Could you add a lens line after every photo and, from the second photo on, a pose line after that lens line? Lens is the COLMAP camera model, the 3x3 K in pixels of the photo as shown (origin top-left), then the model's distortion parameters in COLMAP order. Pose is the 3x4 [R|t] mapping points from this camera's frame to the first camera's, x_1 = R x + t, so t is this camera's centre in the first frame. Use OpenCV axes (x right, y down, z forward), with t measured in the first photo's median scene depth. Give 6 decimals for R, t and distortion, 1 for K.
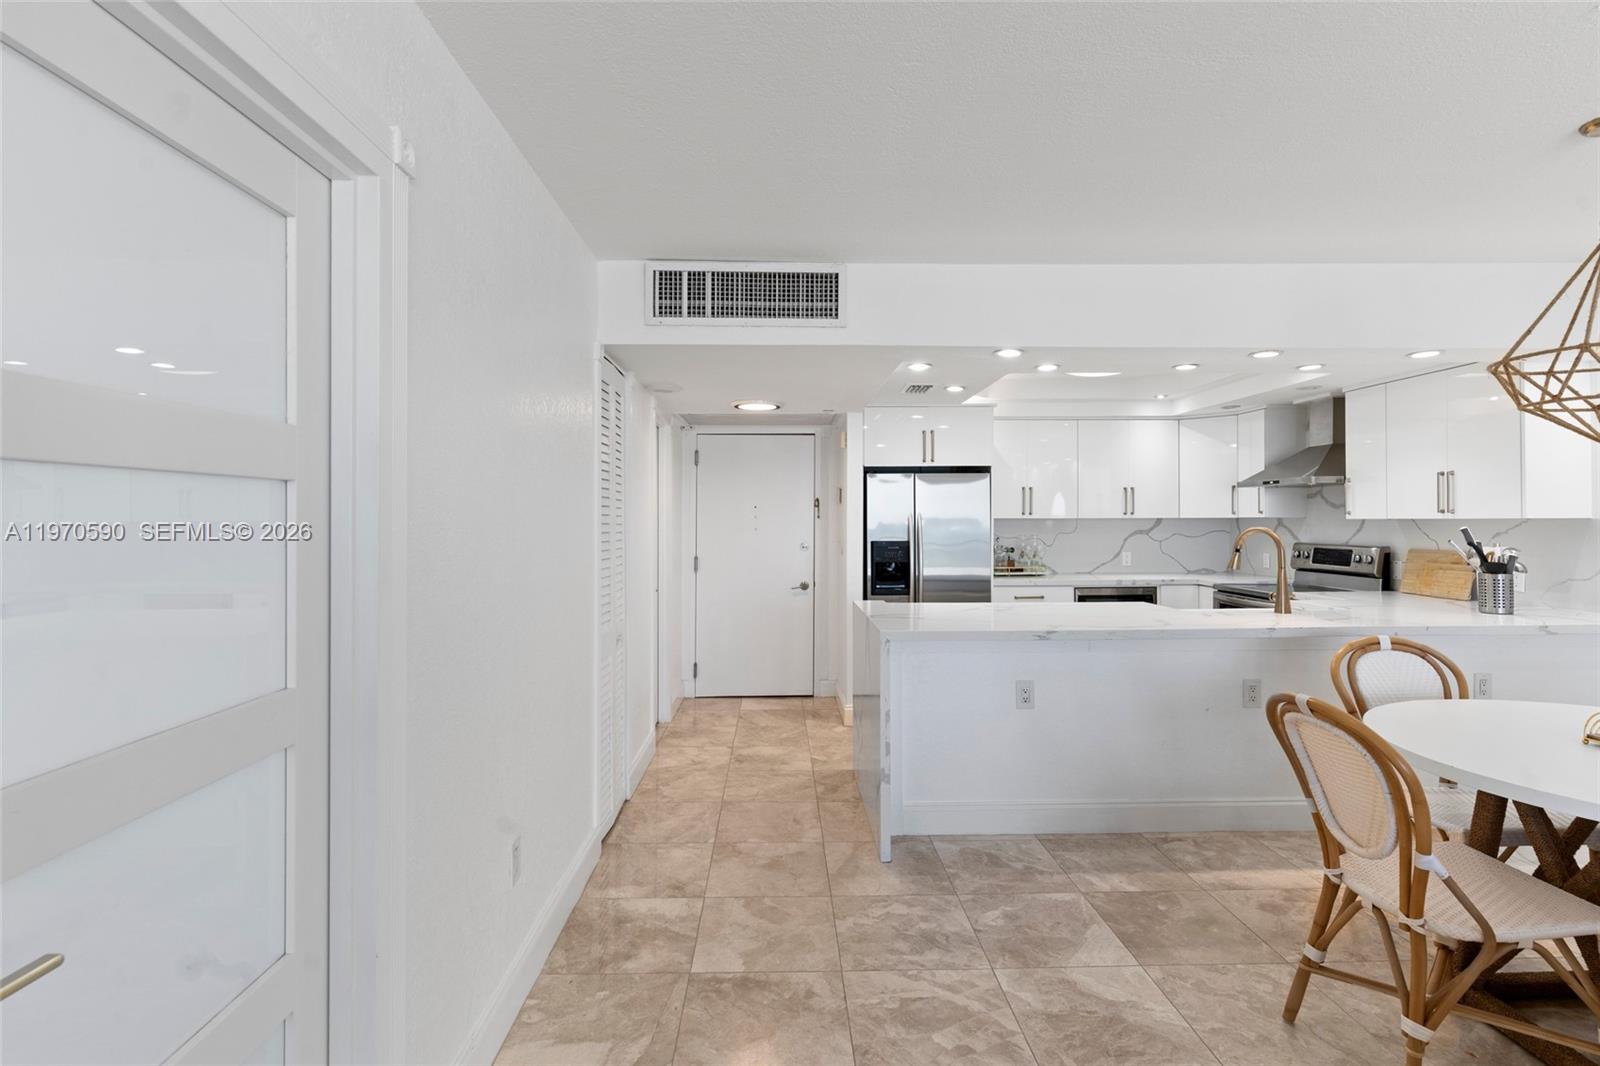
lens RADIAL K [[767.1, 0, 795.1], [0, 767.1, 516.1], [0, 0, 1]] dist [0.004170, 0.000564]
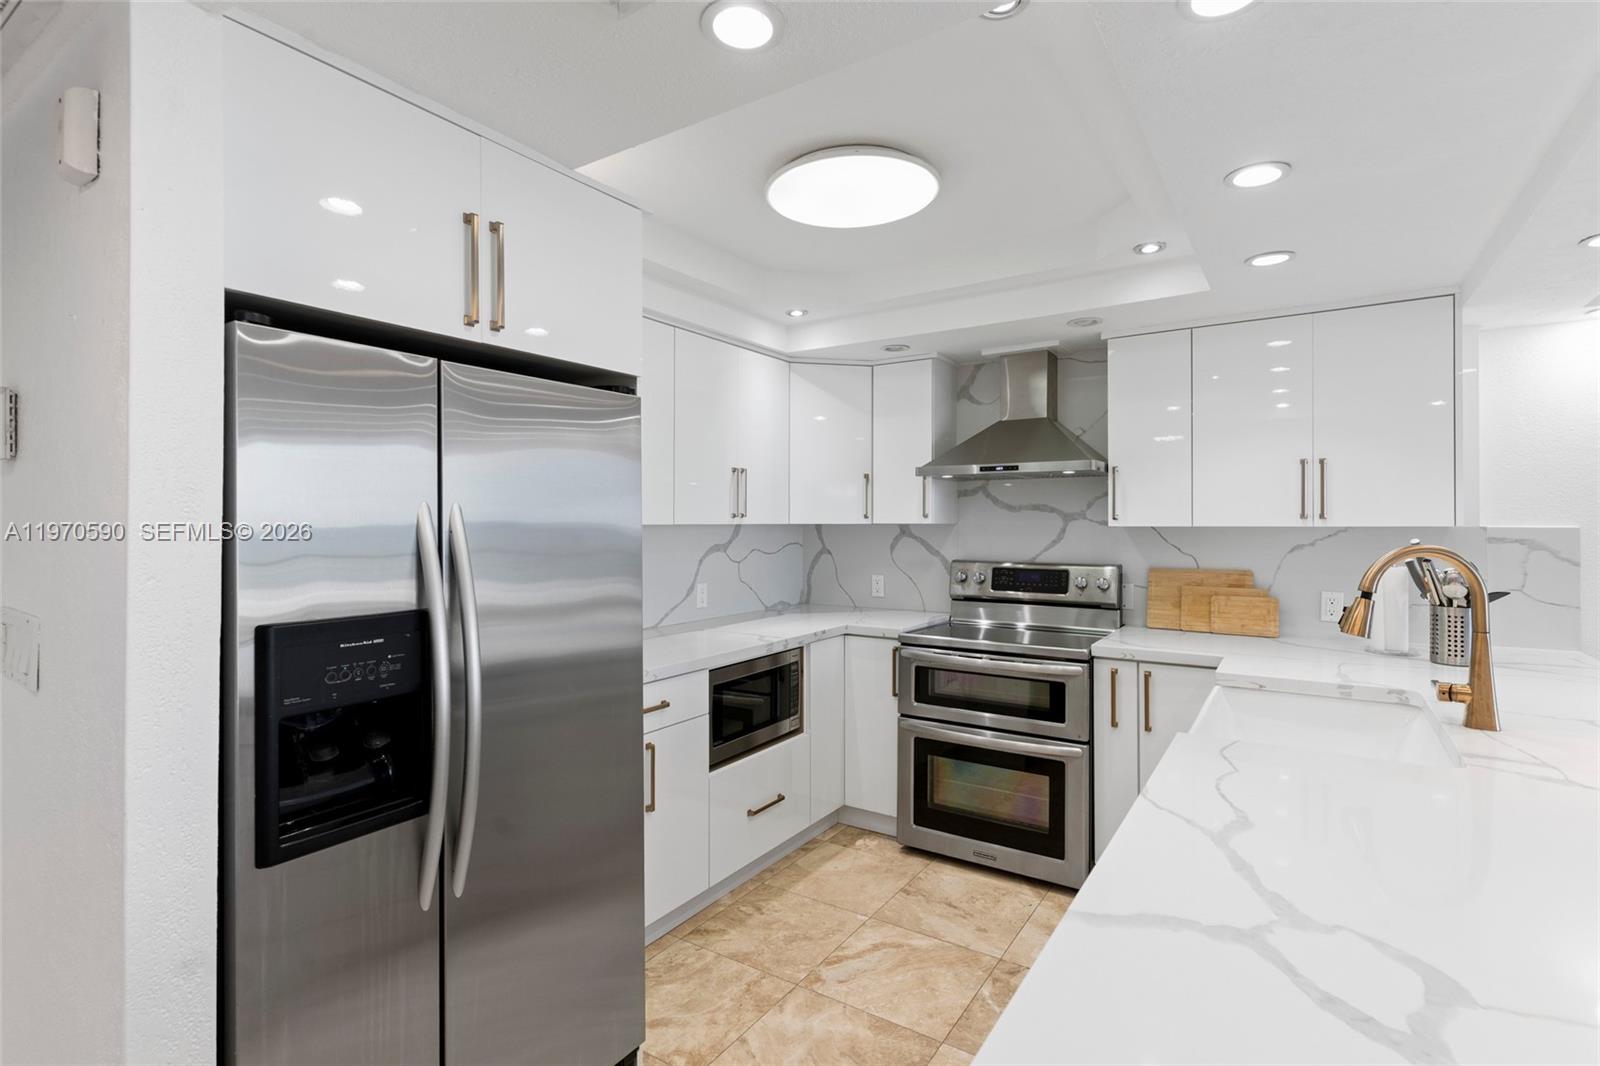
lens RADIAL K [[767.1, 0, 795.1], [0, 767.1, 516.1], [0, 0, 1]] dist [0.004170, 0.000564]
pose [[0.575573, 0.010155, 0.817688, 0.008334], [-0.004388, 0.999947, -0.009330, 0.002685], [-0.817739, 0.001782, 0.575586, 0.993815]]
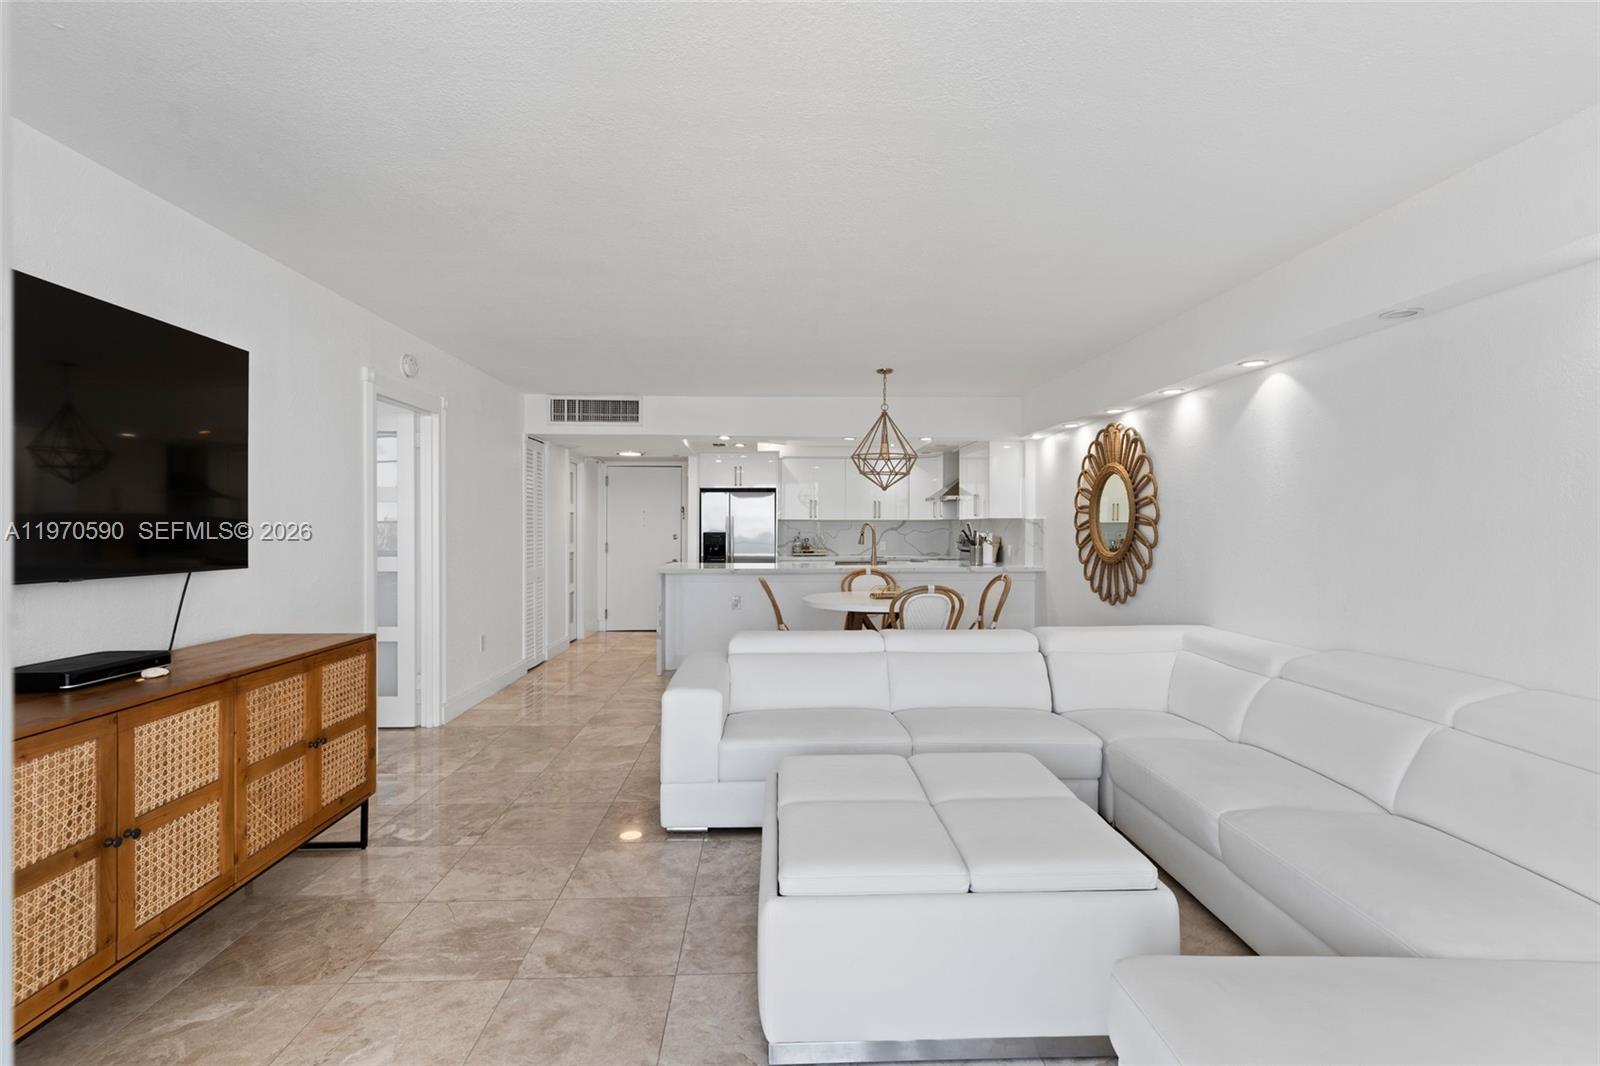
lens RADIAL K [[754.2, 0, 800.0], [0, 754.2, 533.0], [0, 0, 1]] dist [0.002096, 0.000044]
pose [[0.999805, 0.003965, 0.019365, 0.373452], [-0.004181, 0.999929, 0.011124, 0.019982], [-0.019319, -0.011203, 0.999751, -0.887409]]
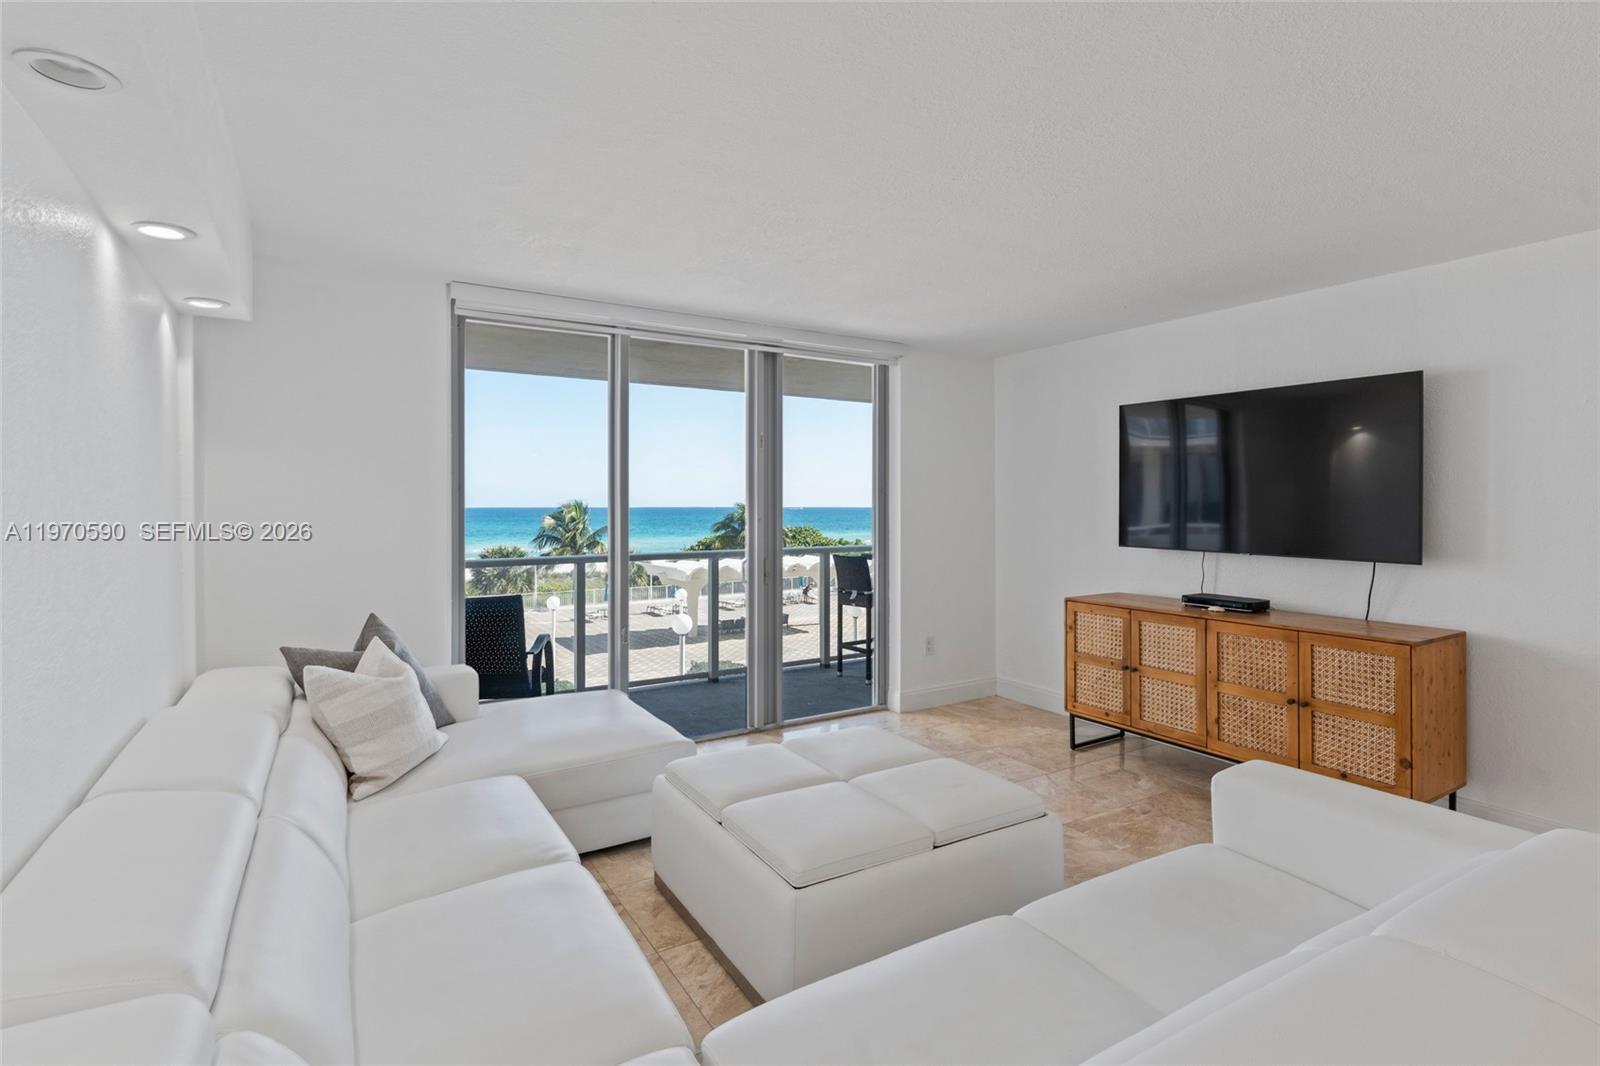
lens RADIAL K [[782.0, 0, 802.7], [0, 782.0, 492.9], [0, 0, 1]] dist [0.001624, 0.000028]
pose [[-0.859803, -0.003523, -0.510613, 0.864271], [0.002273, 0.999940, -0.010726, -0.006424], [0.510620, -0.010383, -0.859744, 0.254916]]
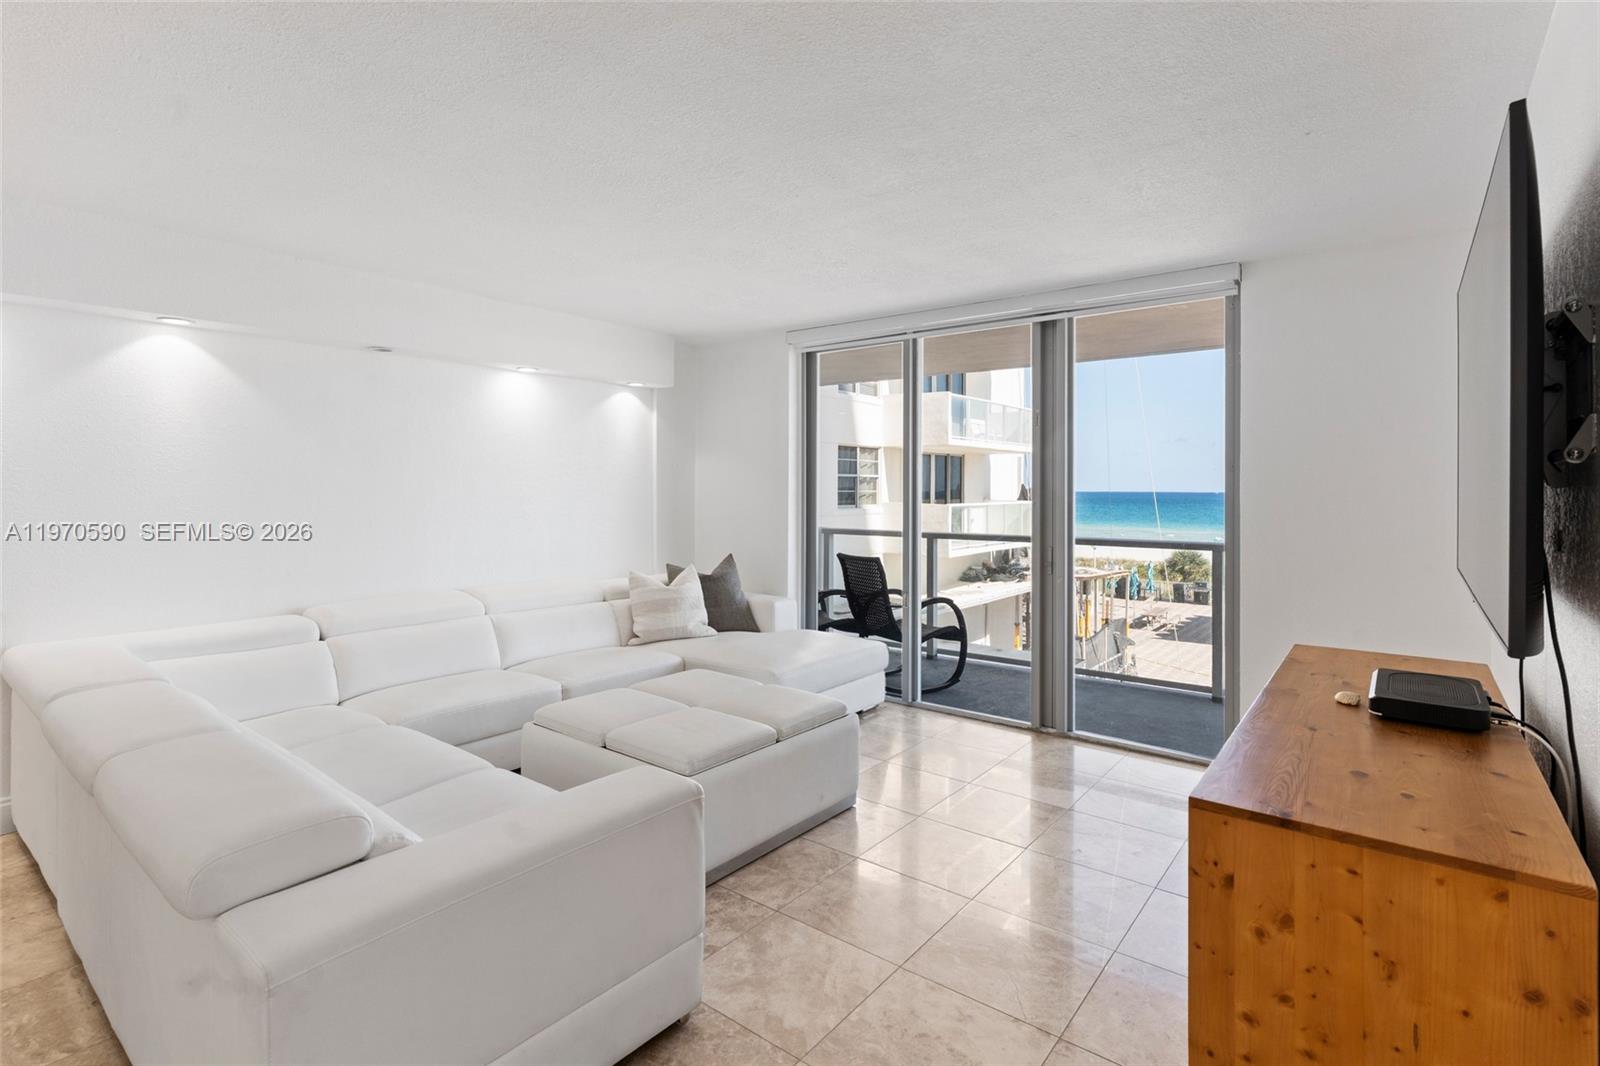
lens RADIAL K [[782.0, 0, 802.7], [0, 782.0, 492.9], [0, 0, 1]] dist [0.001624, 0.000028]
pose [[-0.773391, -0.003630, 0.633919, -0.132208], [-0.002652, 0.999993, 0.002490, 0.003183], [-0.633924, 0.000245, -0.773396, 0.264526]]
